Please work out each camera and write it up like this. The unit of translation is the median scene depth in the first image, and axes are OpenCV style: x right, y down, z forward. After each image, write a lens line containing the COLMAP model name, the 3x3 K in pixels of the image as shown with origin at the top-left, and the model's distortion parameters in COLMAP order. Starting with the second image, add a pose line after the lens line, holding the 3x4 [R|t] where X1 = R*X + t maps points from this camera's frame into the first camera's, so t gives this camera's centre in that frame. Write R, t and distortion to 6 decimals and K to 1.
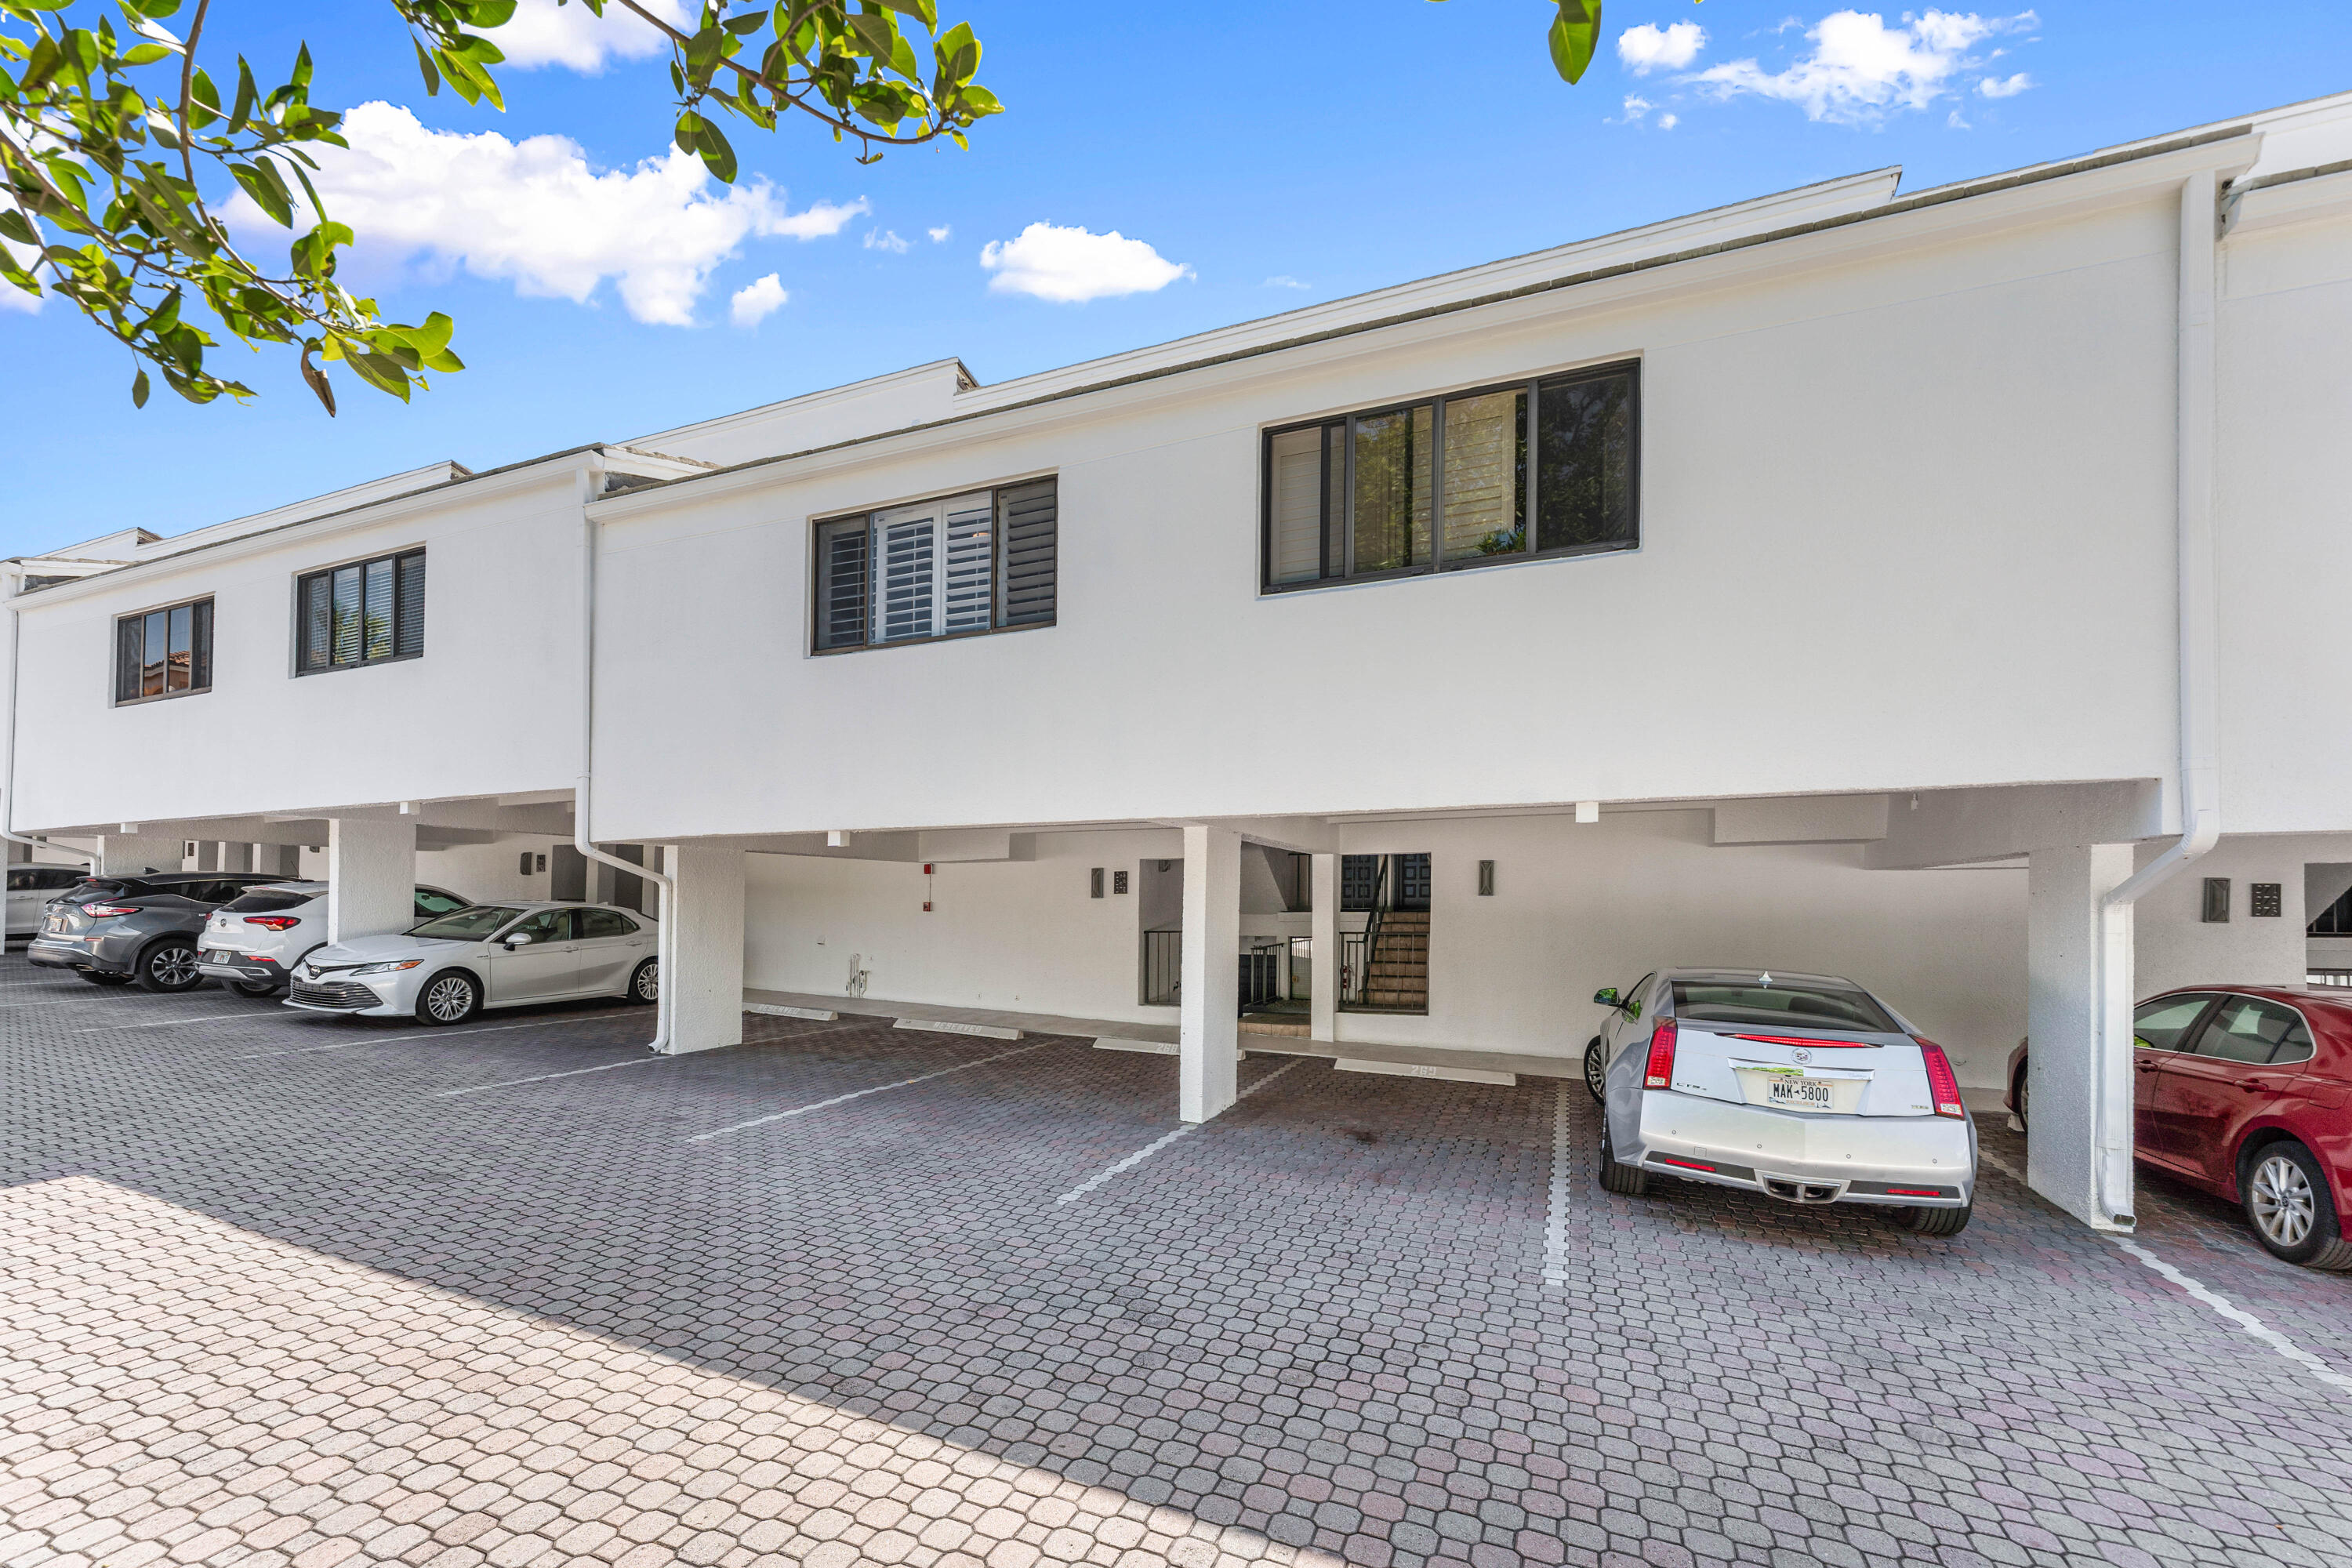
lens RADIAL K [[959.1, 0, 1157.6], [0, 959.1, 900.7], [0, 0, 1]] dist [-0.002863, -0.000533]
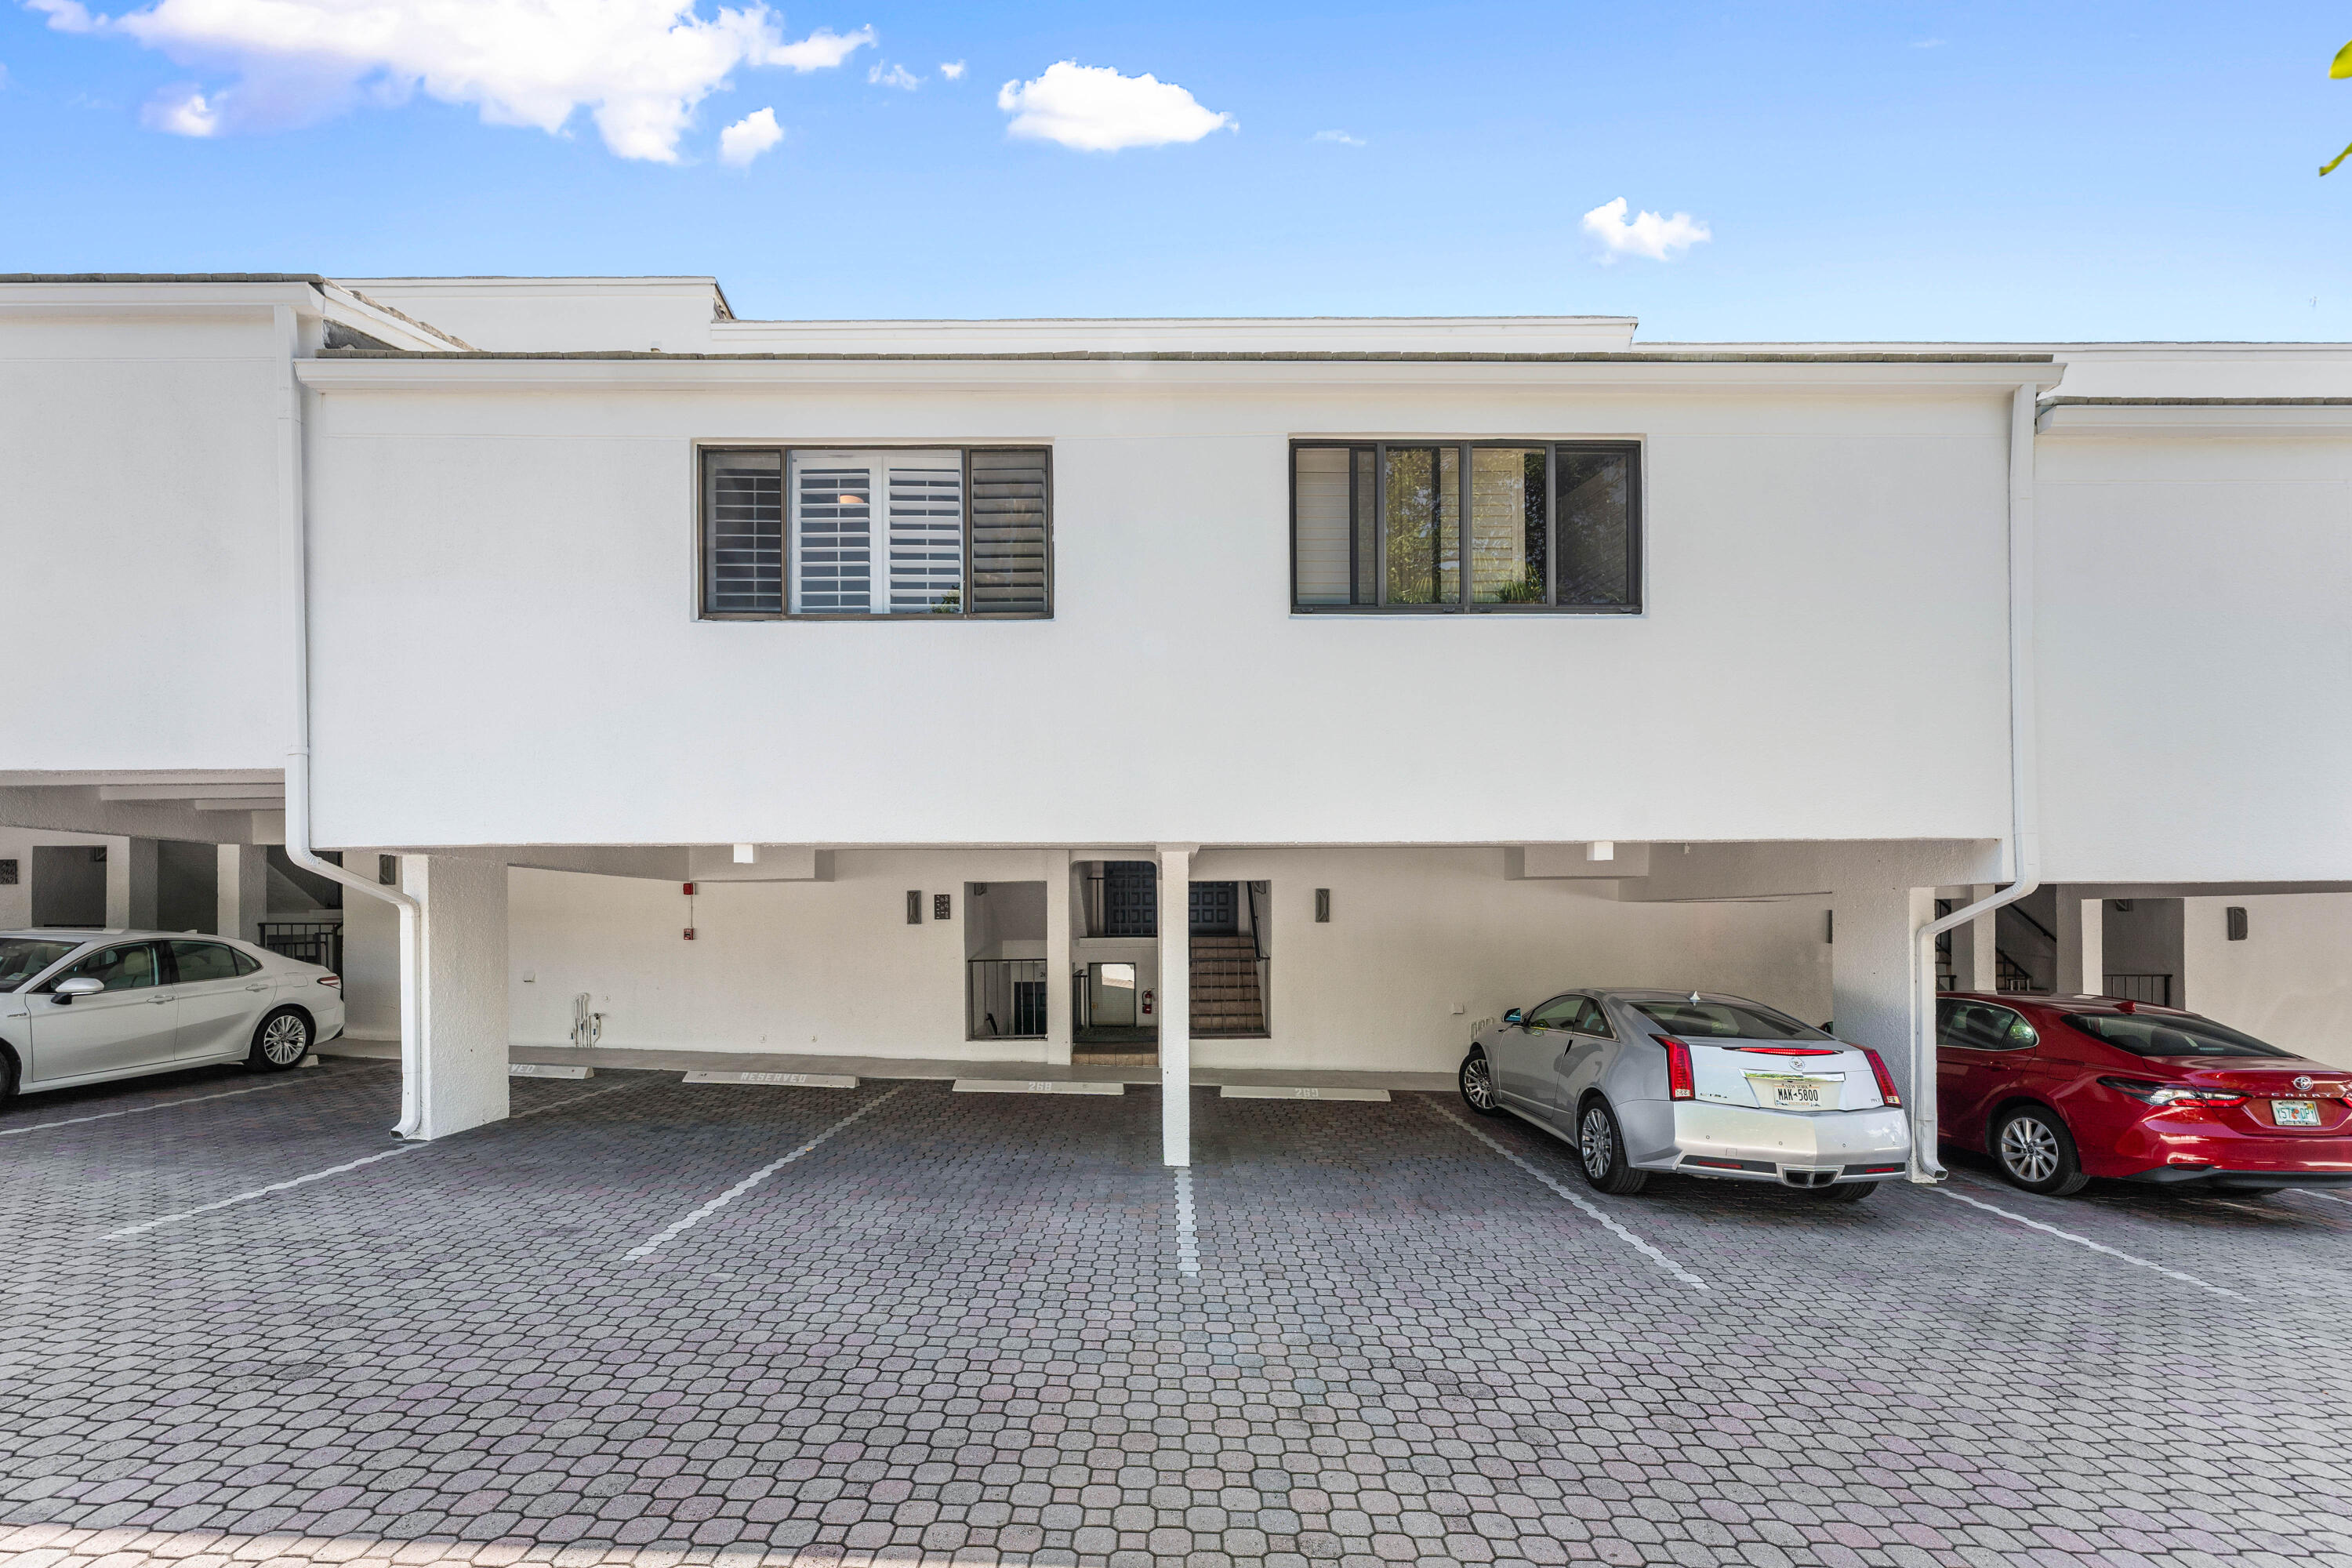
lens RADIAL K [[959.1, 0, 1157.3], [0, 959.1, 934.0], [0, 0, 1]] dist [-0.002863, -0.000533]
pose [[0.924617, -0.004507, 0.380872, -0.325455], [-0.000336, 0.999920, 0.012649, -0.008195], [-0.380899, -0.011824, 0.924541, 0.134833]]
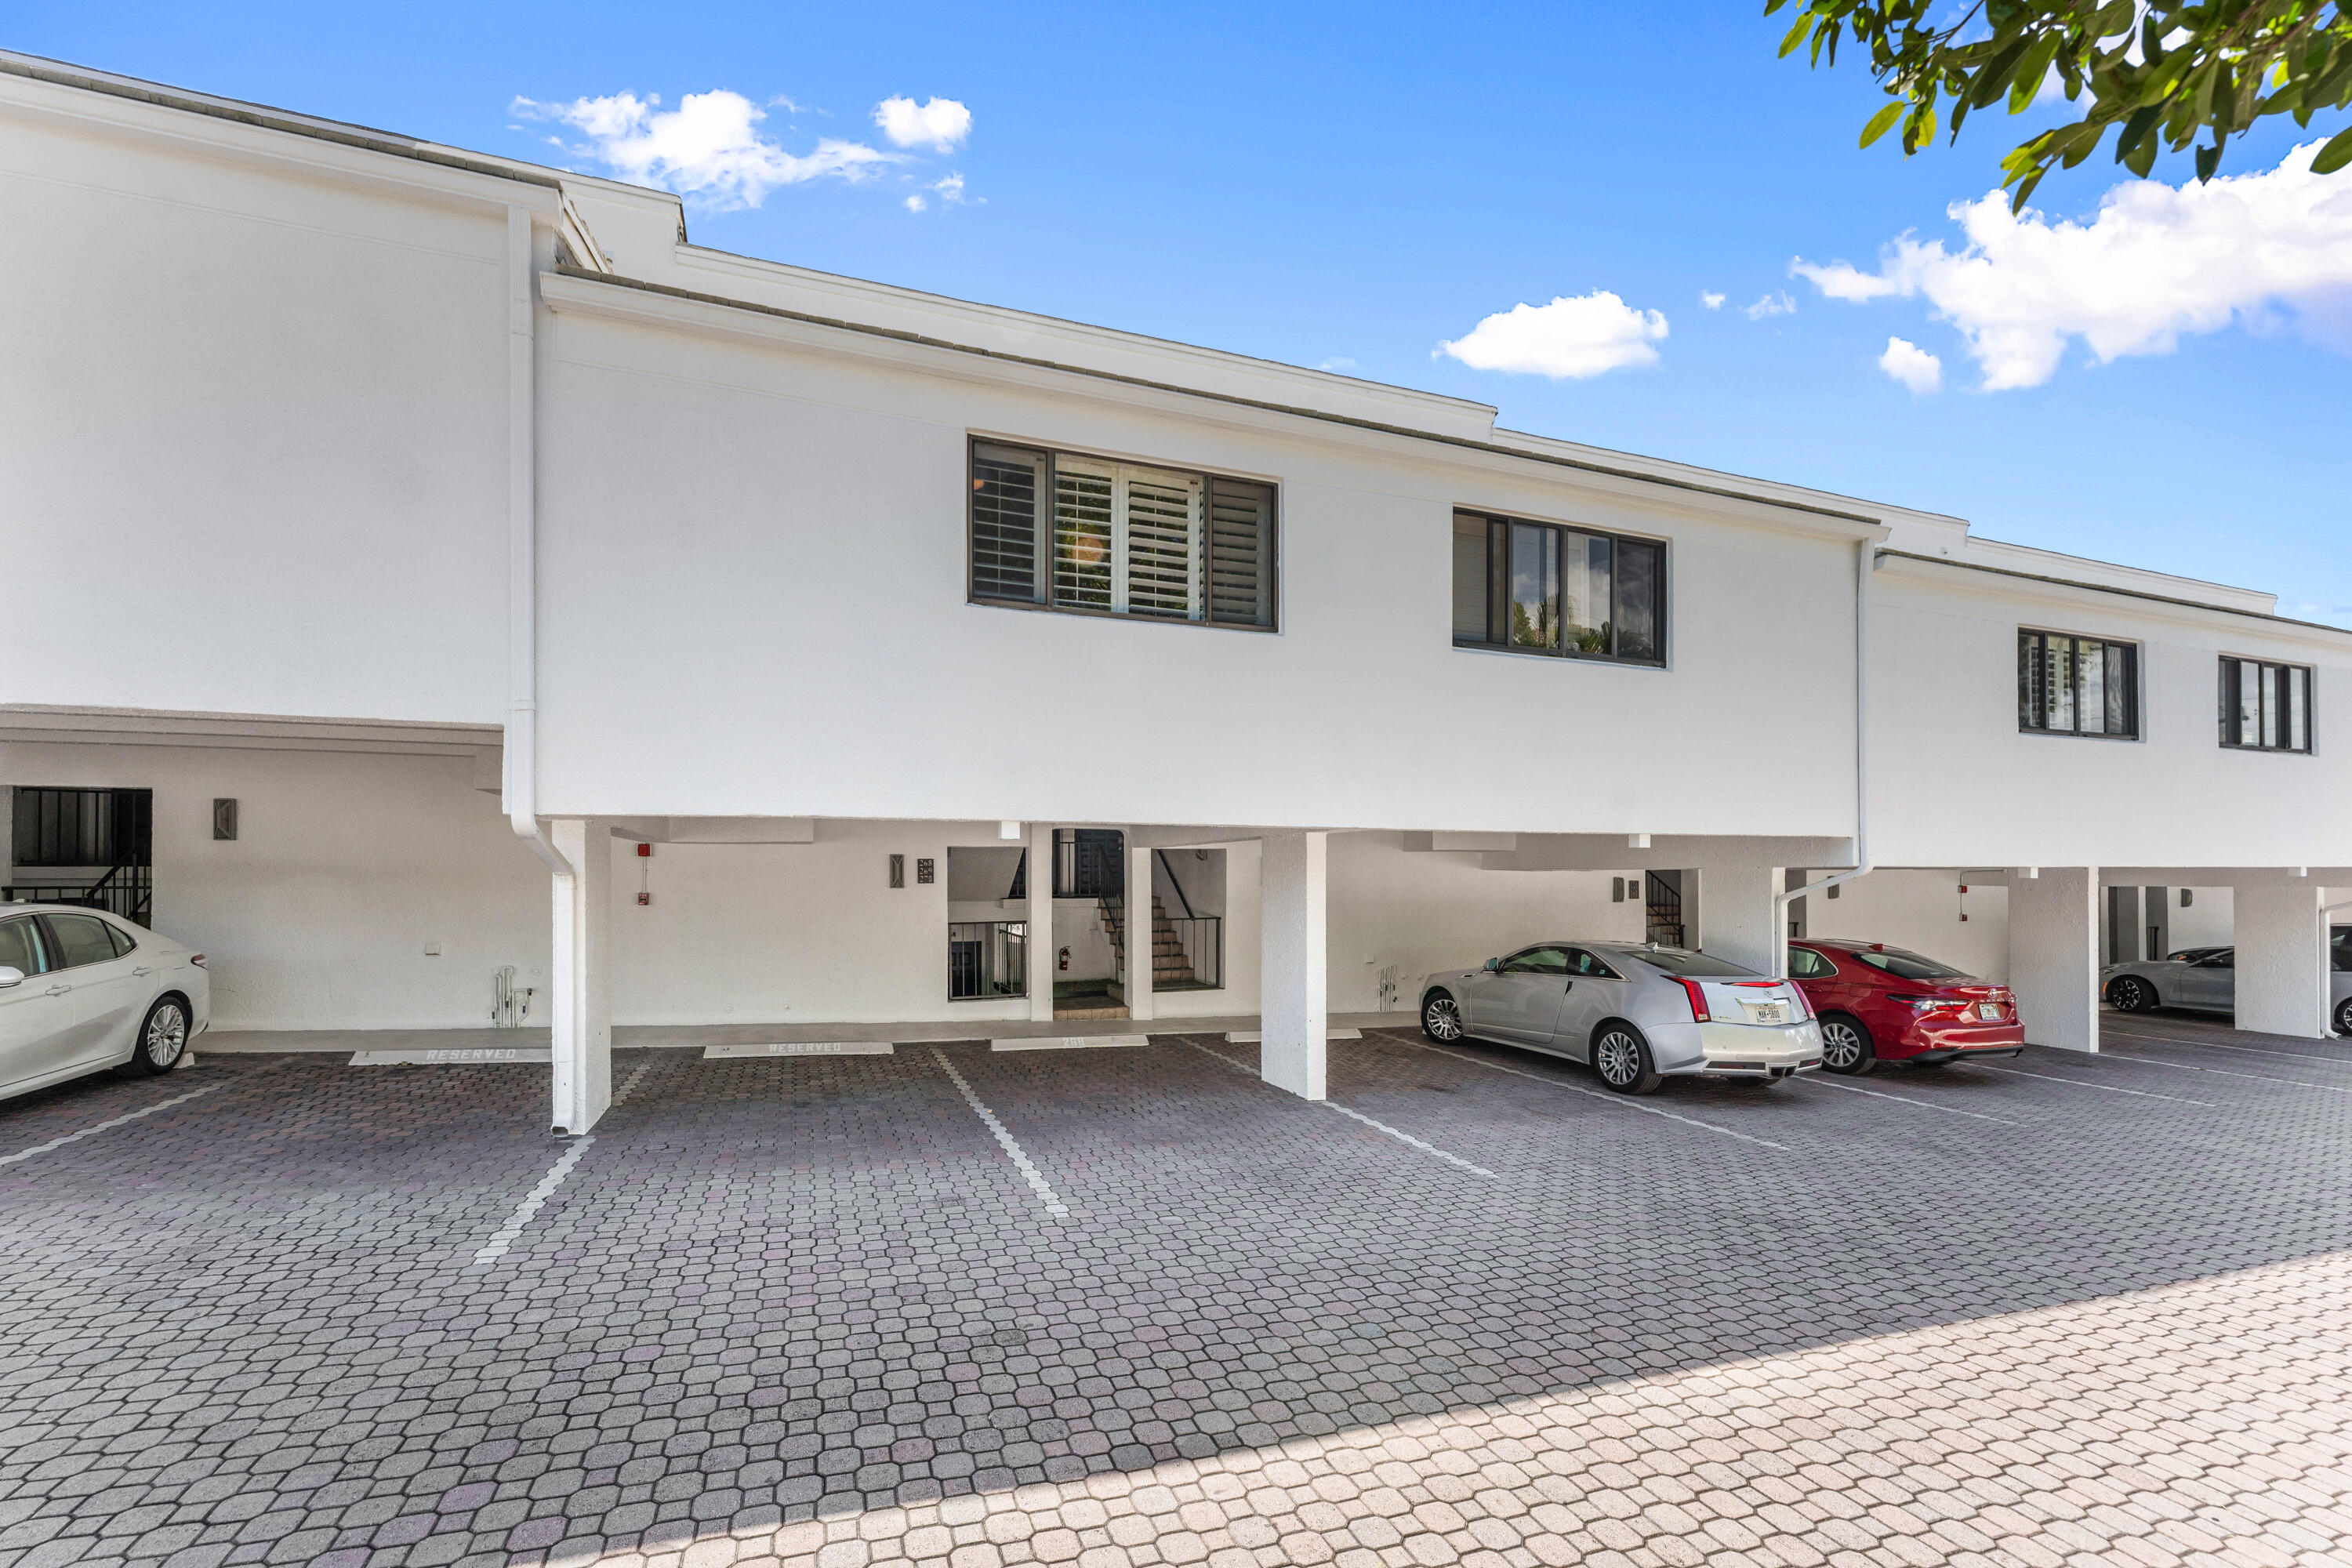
lens RADIAL K [[938.9, 0, 1115.2], [0, 938.9, 887.1], [0, 0, 1]] dist [-0.005806, 0.000194]
pose [[0.751155, -0.005721, 0.660101, -0.823797], [-0.003609, 0.999912, 0.012773, -0.026869], [-0.660116, -0.011977, 0.751068, 0.333124]]
